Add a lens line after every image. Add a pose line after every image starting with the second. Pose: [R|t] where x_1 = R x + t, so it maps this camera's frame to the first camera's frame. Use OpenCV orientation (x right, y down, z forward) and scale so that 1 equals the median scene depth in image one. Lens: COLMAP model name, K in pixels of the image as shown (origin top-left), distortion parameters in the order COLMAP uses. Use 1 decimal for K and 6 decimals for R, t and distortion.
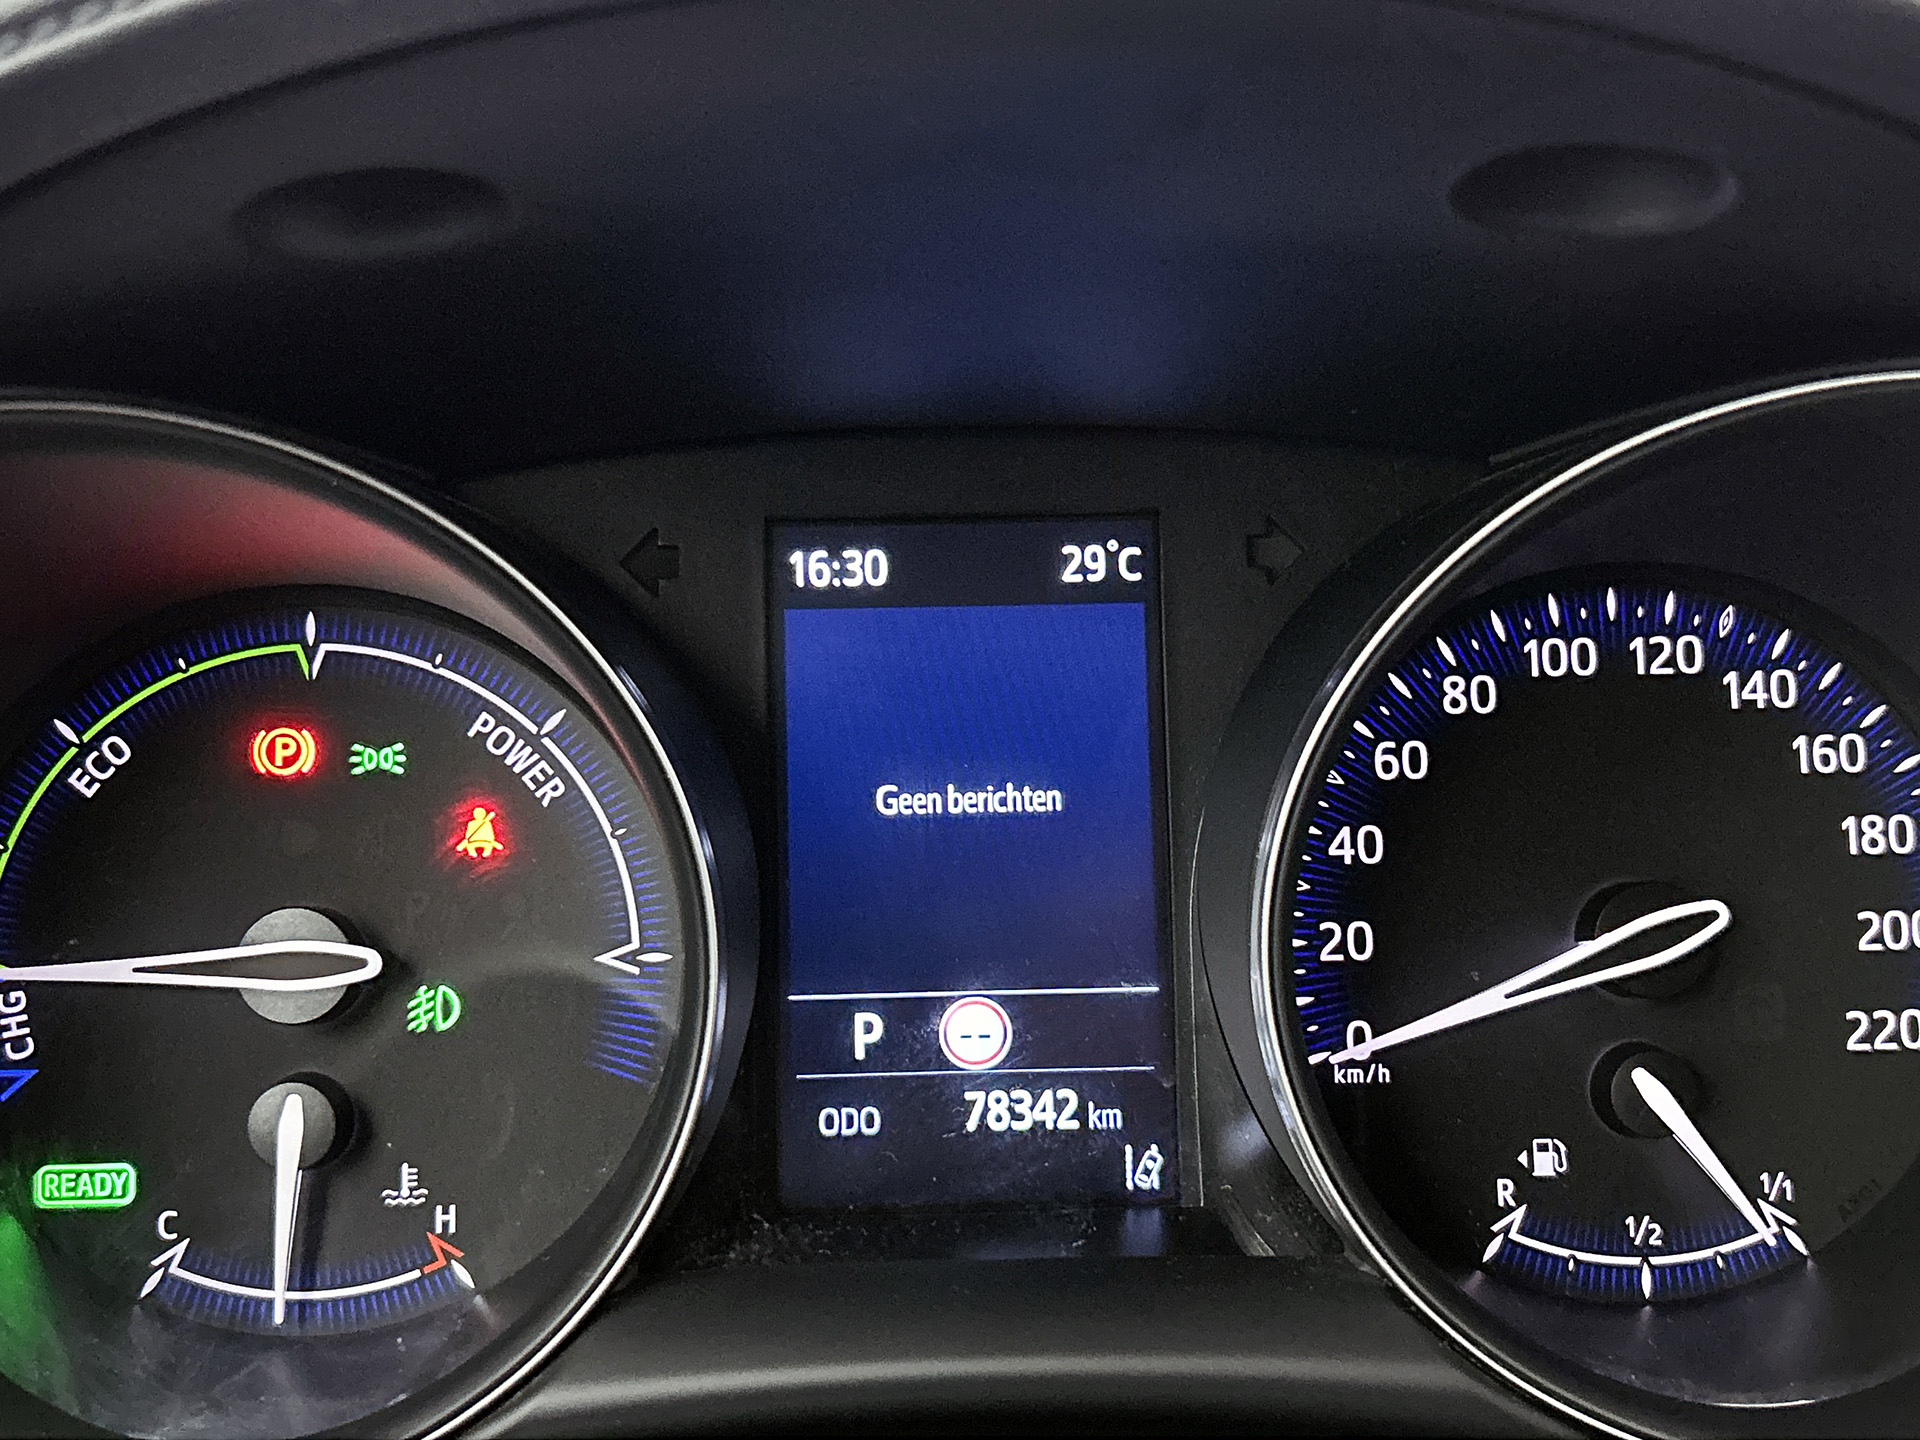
lens RADIAL K [[2337.8, 0, 960.0], [0, 2337.8, 720.0], [0, 0, 1]] dist [0.105007, -0.006071]
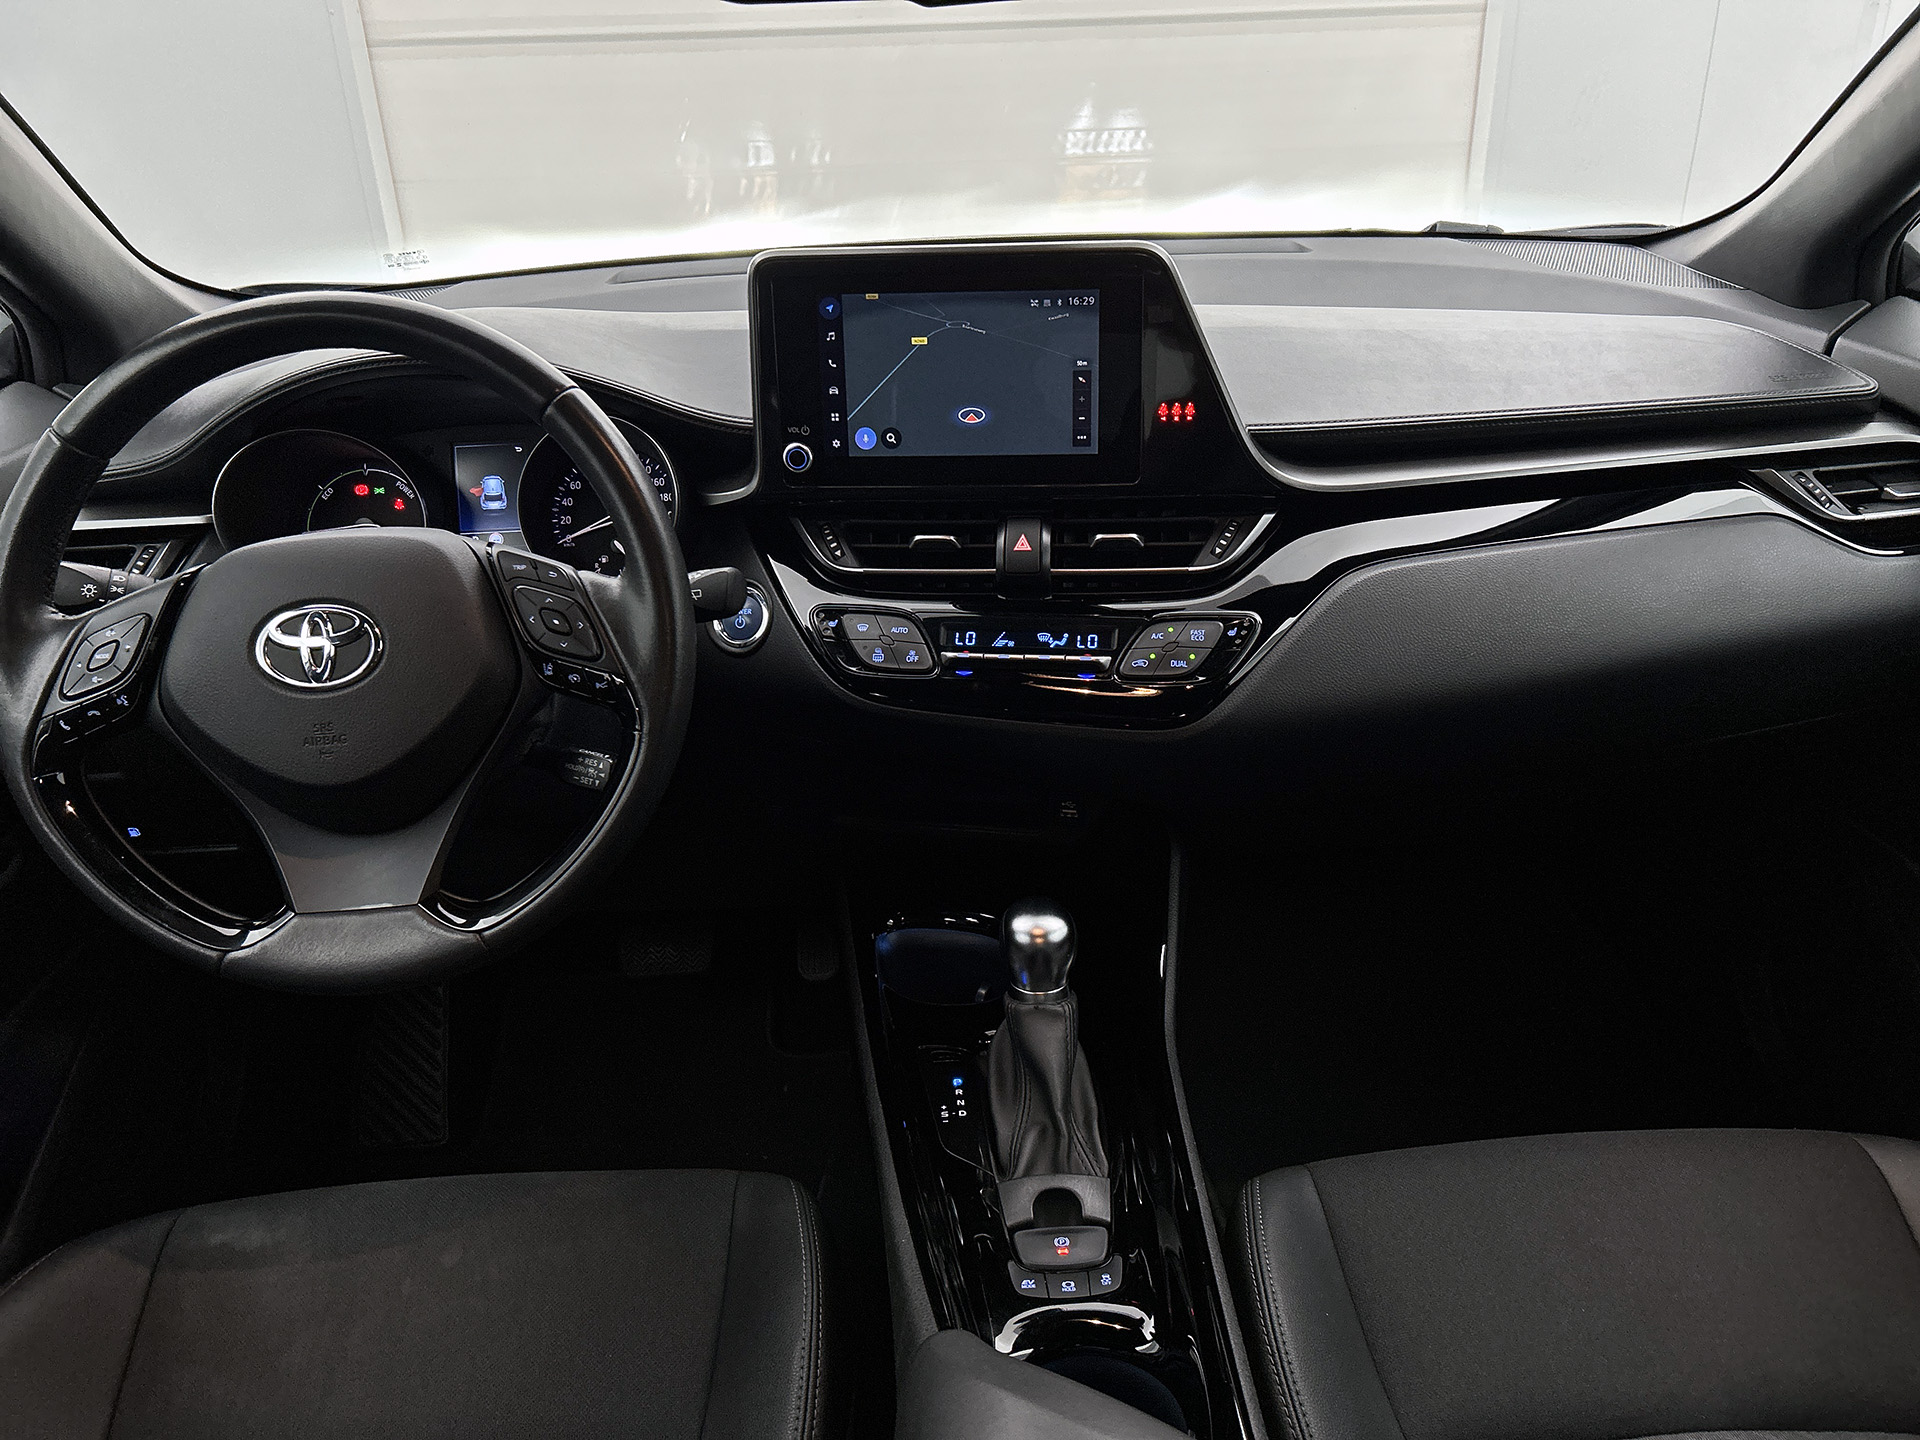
lens RADIAL K [[1427.5, 0, 960.0], [0, 1427.5, 720.0], [0, 0, 1]] dist [0.081636, -0.148943]
pose [[0.999442, -0.033109, 0.004352, 1.020078], [0.032291, 0.991413, 0.126715, 0.158417], [-0.008510, -0.126504, 0.991930, -2.275067]]
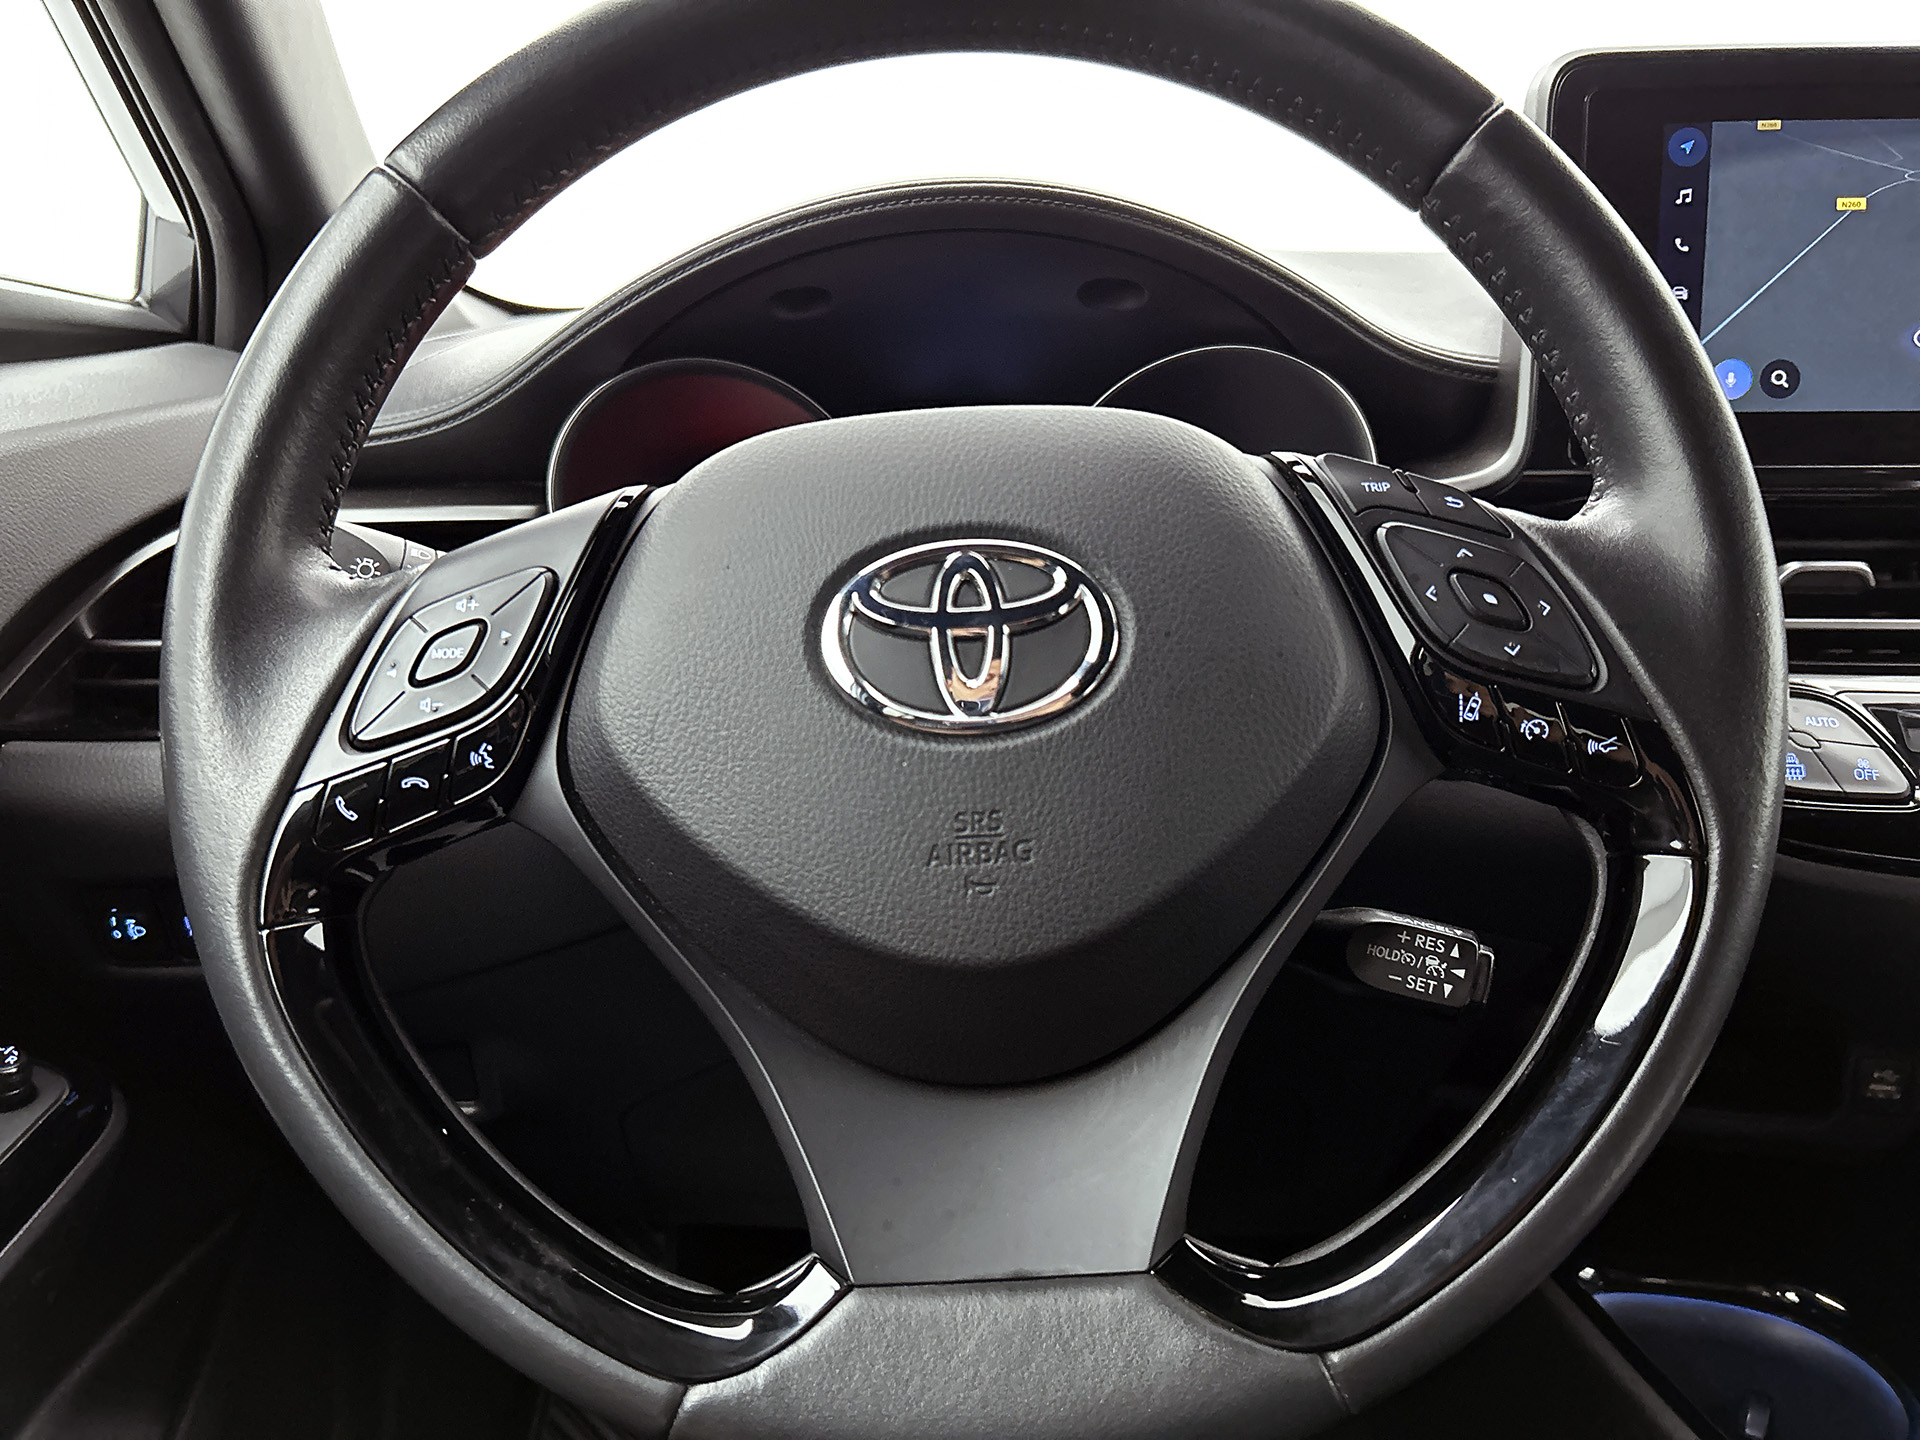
lens RADIAL K [[1484.0, 0, 960.0], [0, 1484.0, 720.0], [0, 0, 1]] dist [-0.003188, -0.006088]
pose [[0.999886, -0.009357, -0.011824, 0.020544], [0.008740, 0.998651, -0.051184, 0.409975], [0.012287, 0.051074, 0.998619, -0.971556]]
